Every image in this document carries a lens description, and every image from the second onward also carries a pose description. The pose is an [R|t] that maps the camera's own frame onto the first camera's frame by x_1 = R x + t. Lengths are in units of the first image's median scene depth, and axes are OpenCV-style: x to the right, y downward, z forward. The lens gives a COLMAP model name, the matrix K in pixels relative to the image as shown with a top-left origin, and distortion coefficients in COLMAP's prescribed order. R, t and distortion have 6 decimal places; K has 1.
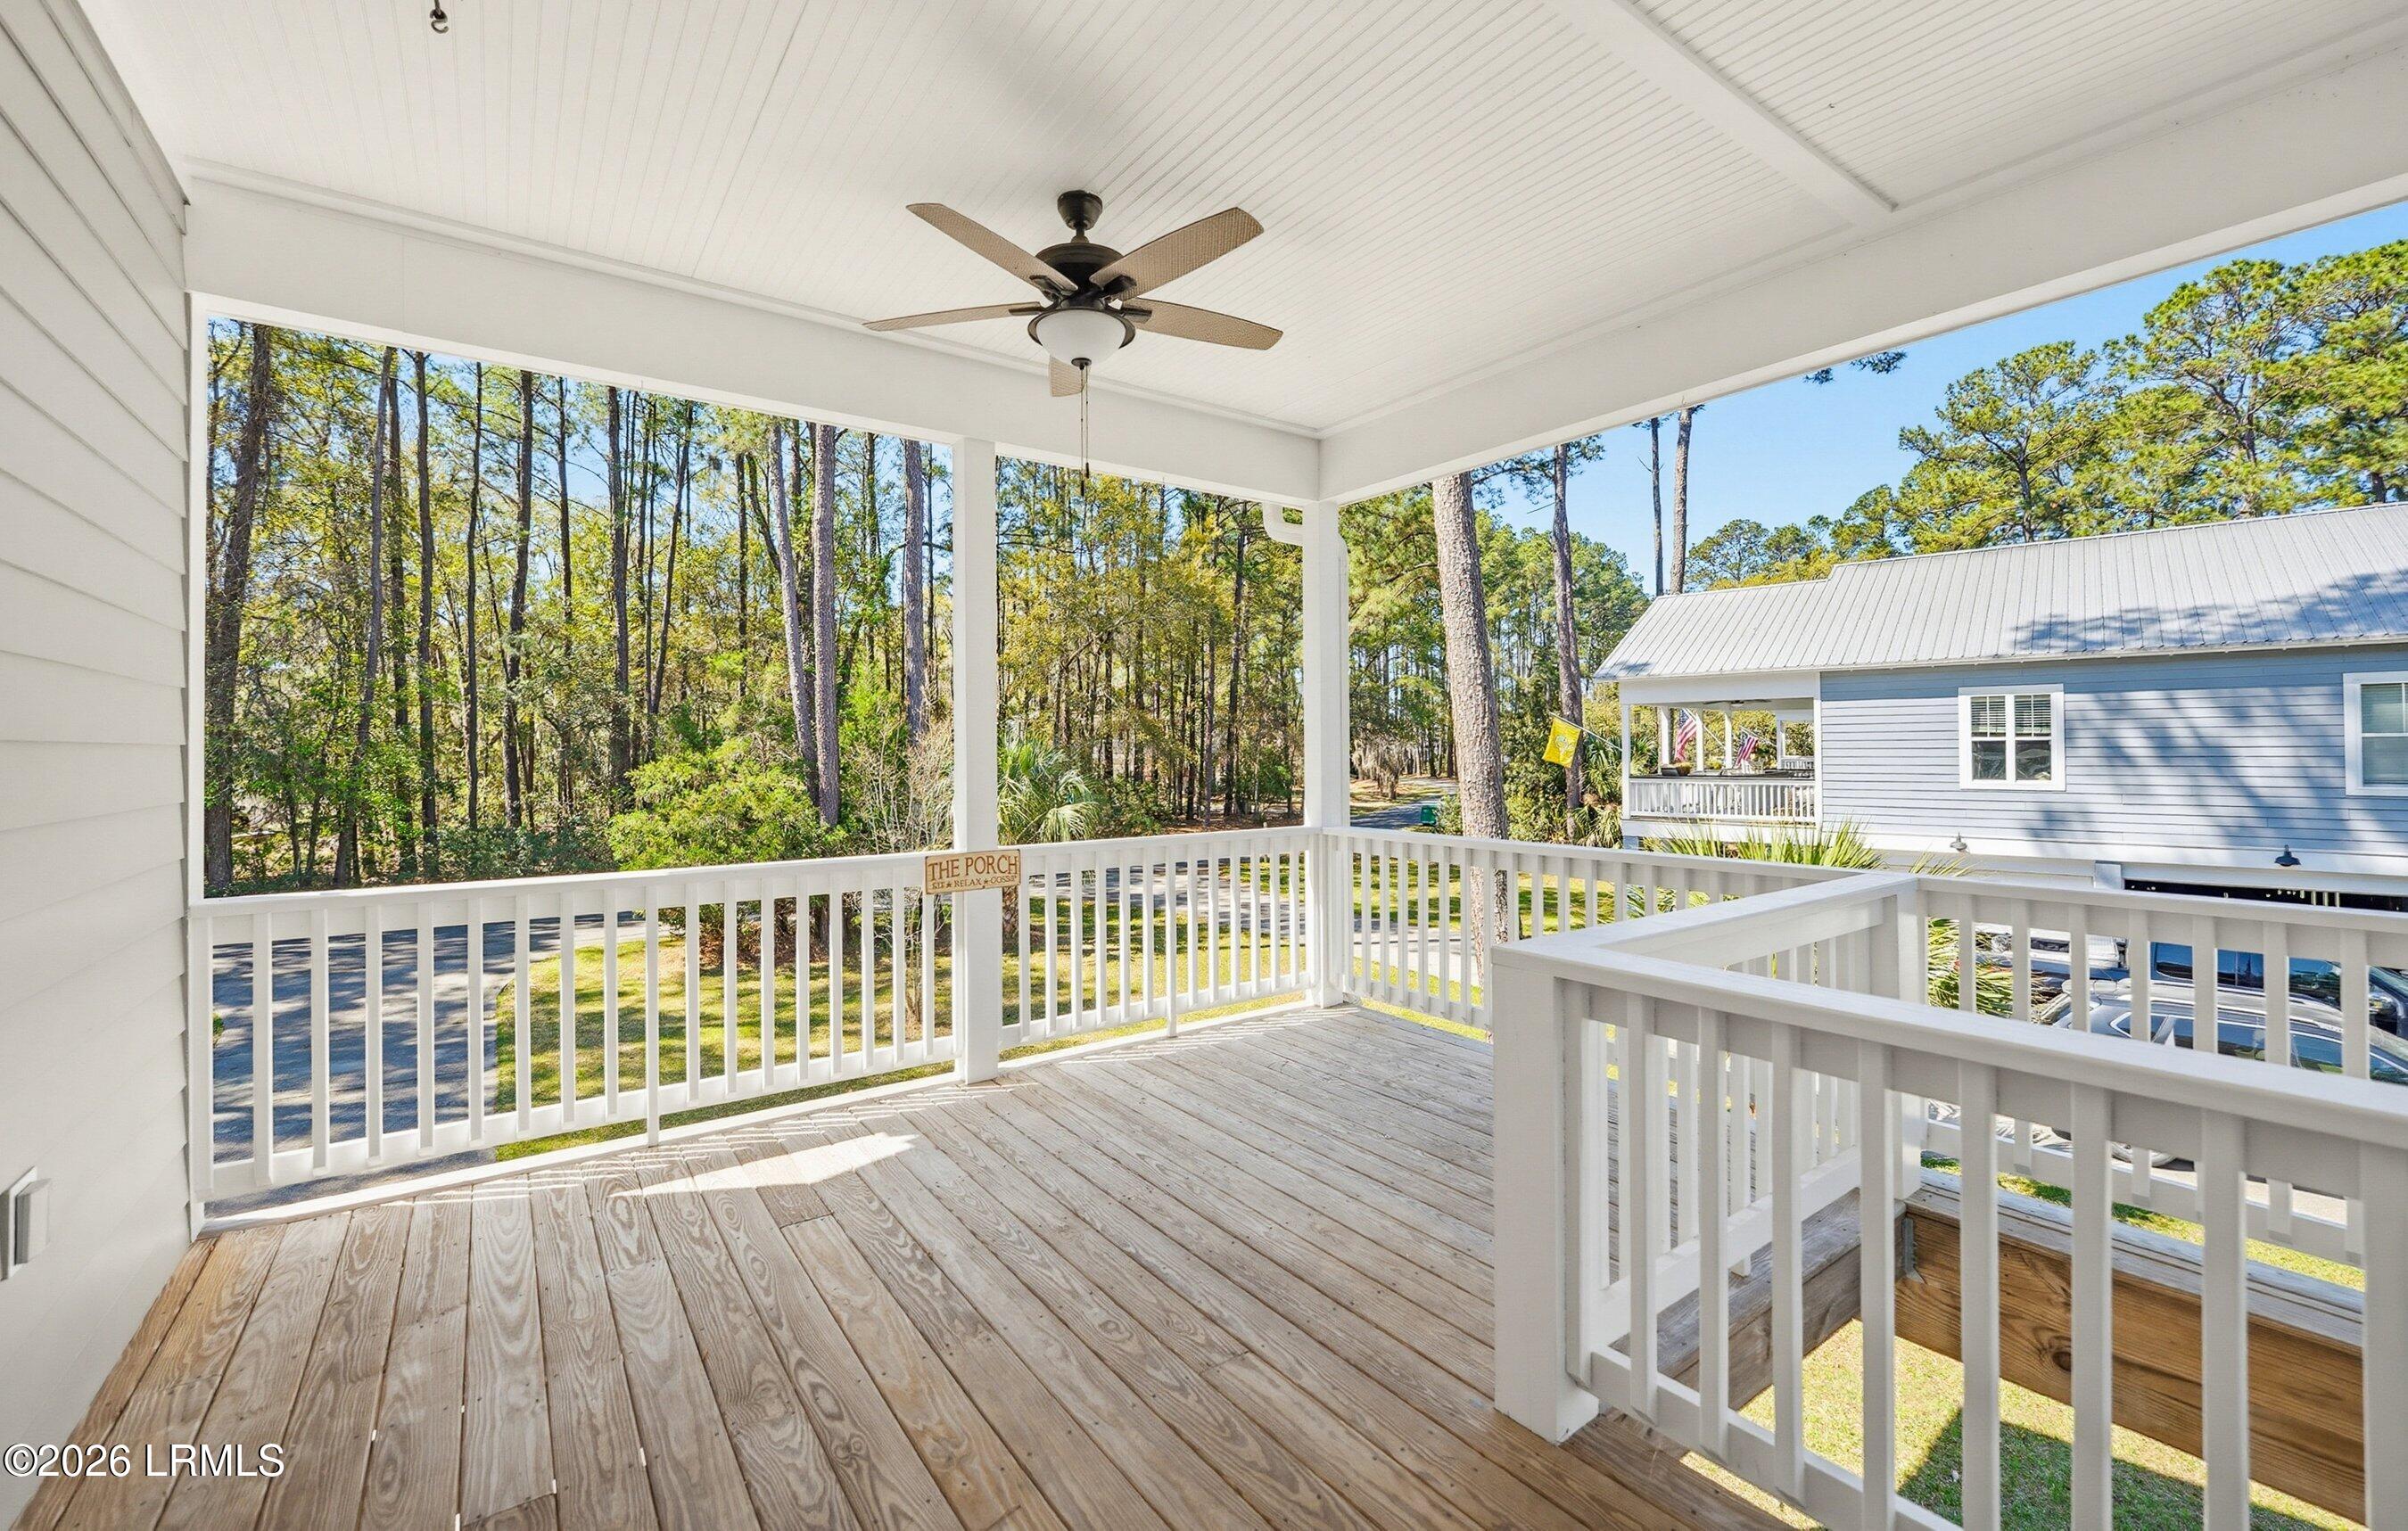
lens RADIAL K [[977.5, 0, 1211.1], [0, 977.5, 752.2], [0, 0, 1]] dist [-0.001888, 0.000485]
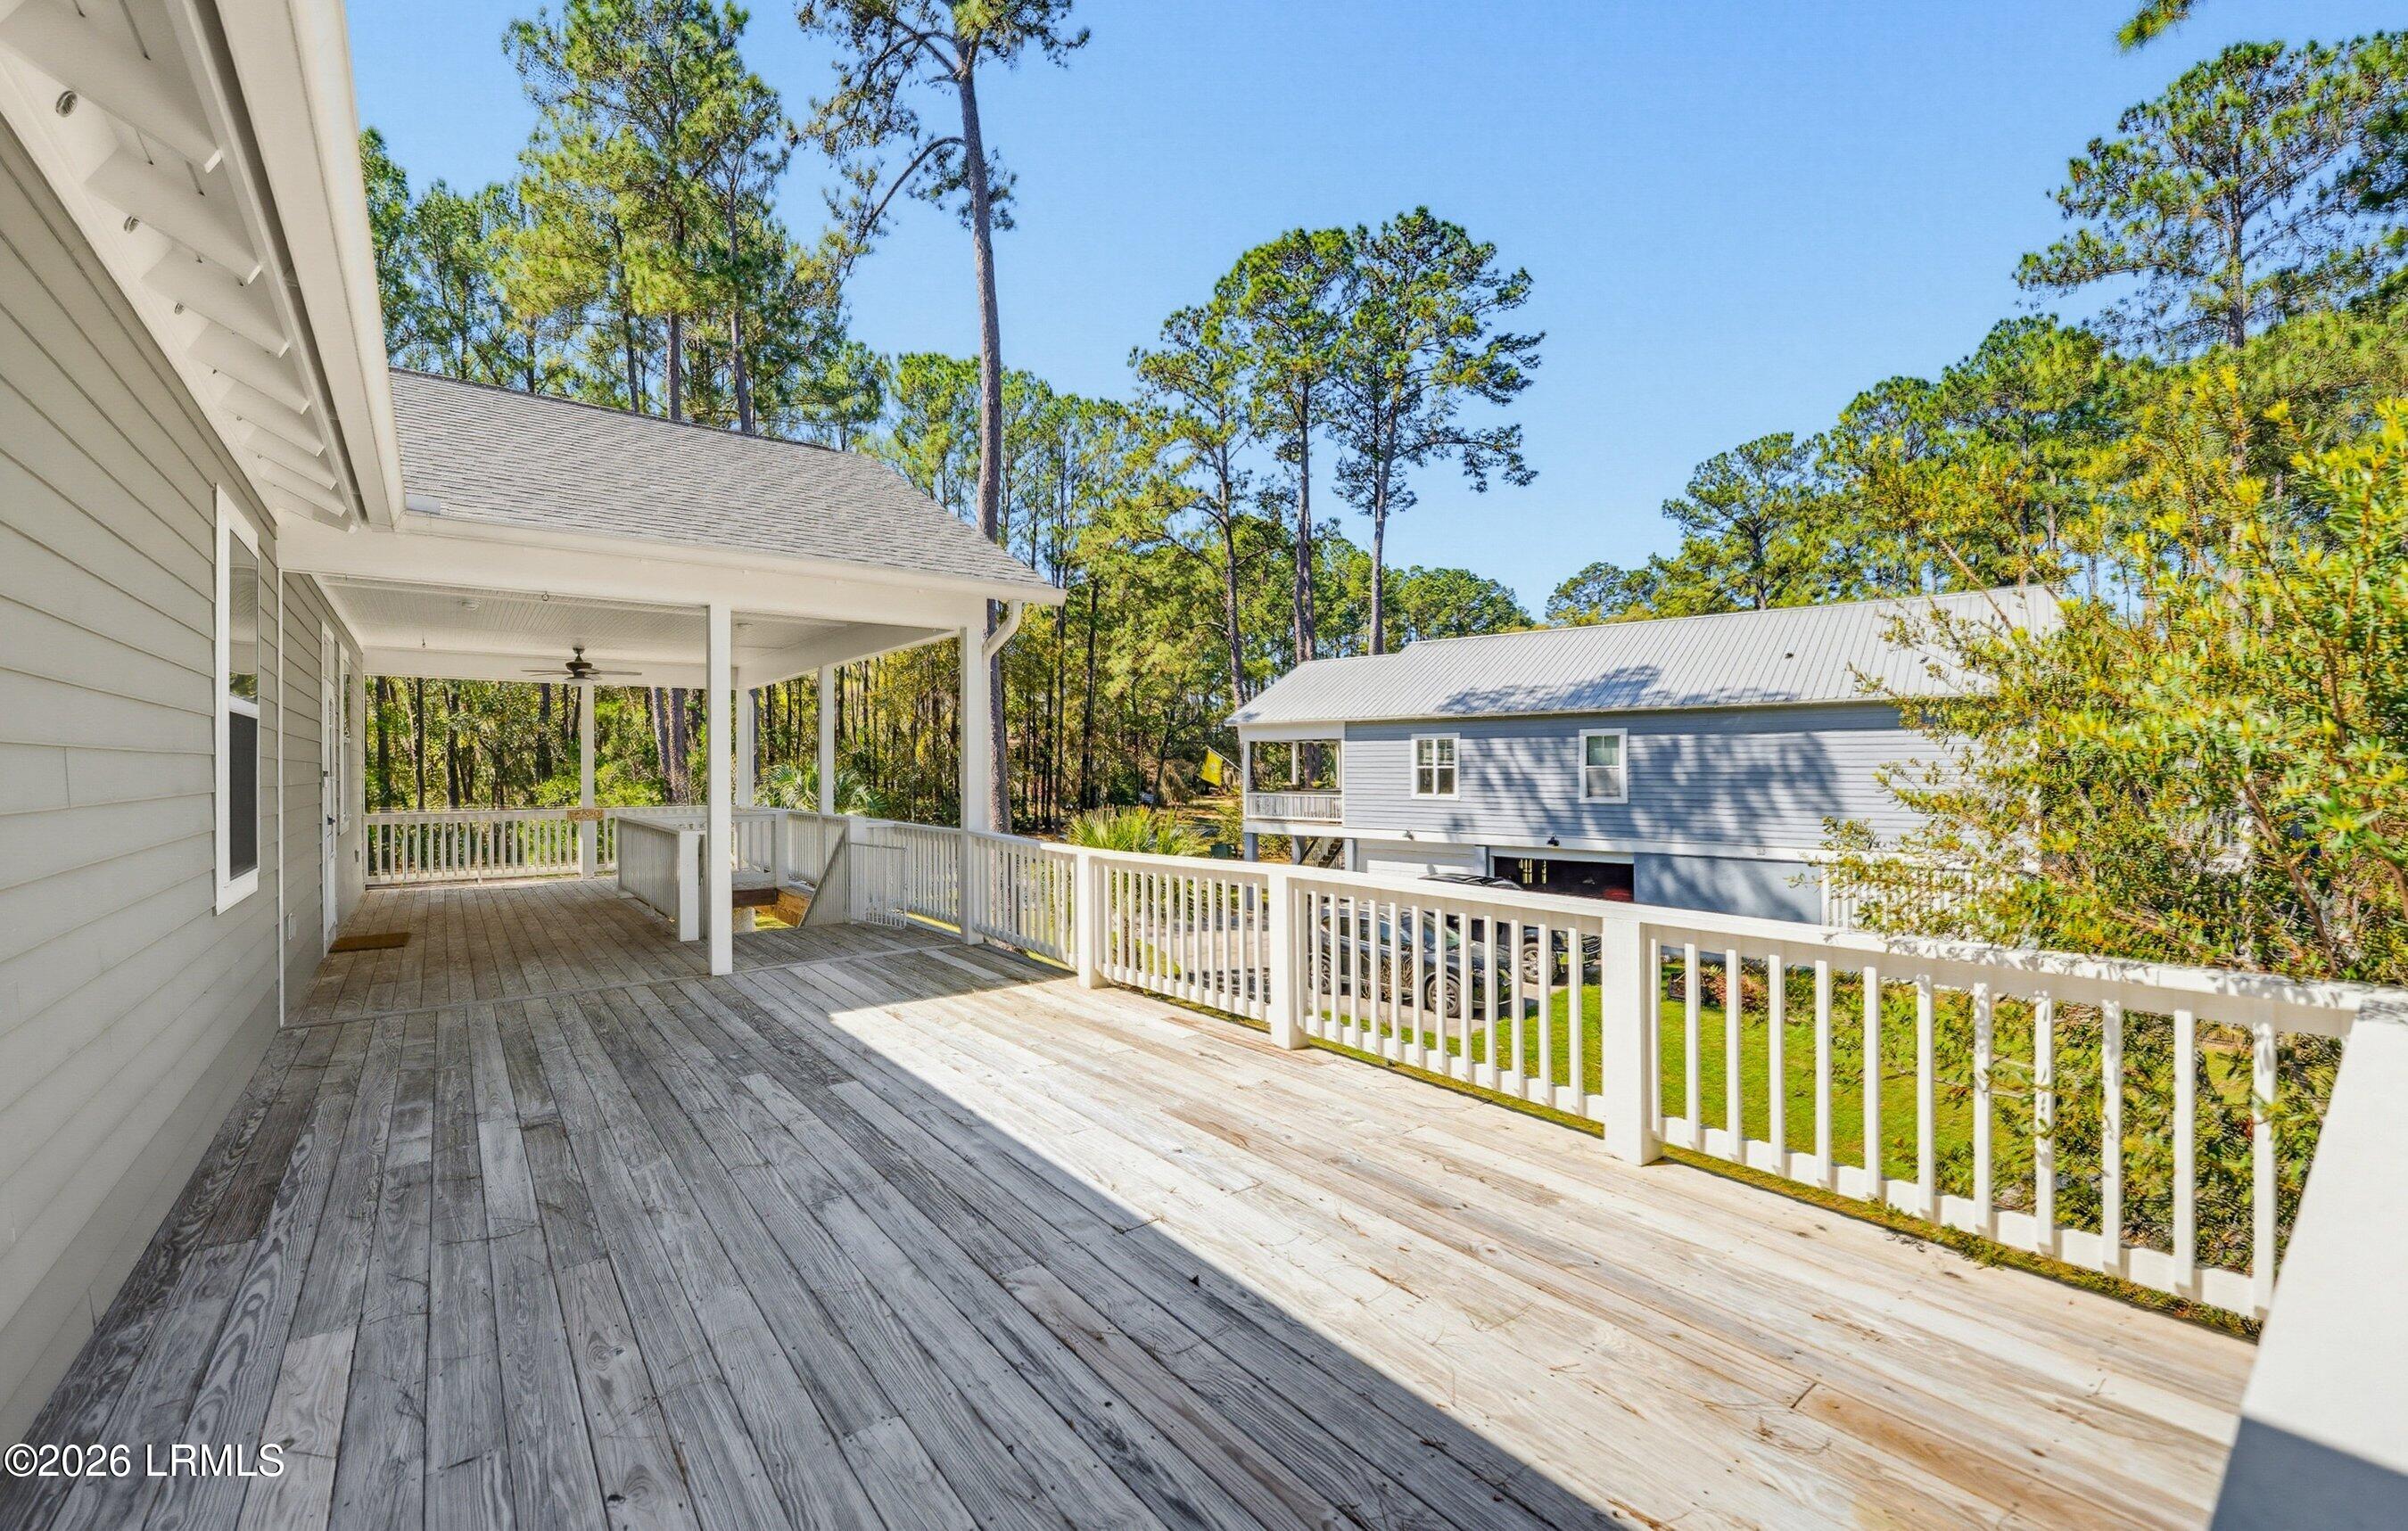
lens RADIAL K [[977.5, 0, 1213.6], [0, 977.5, 773.0], [0, 0, 1]] dist [-0.001888, 0.000485]
pose [[0.999293, 0.003596, 0.037436, 0.395983], [-0.003684, 0.999991, 0.002288, -0.007144], [-0.037428, -0.002424, 0.999296, -0.537733]]
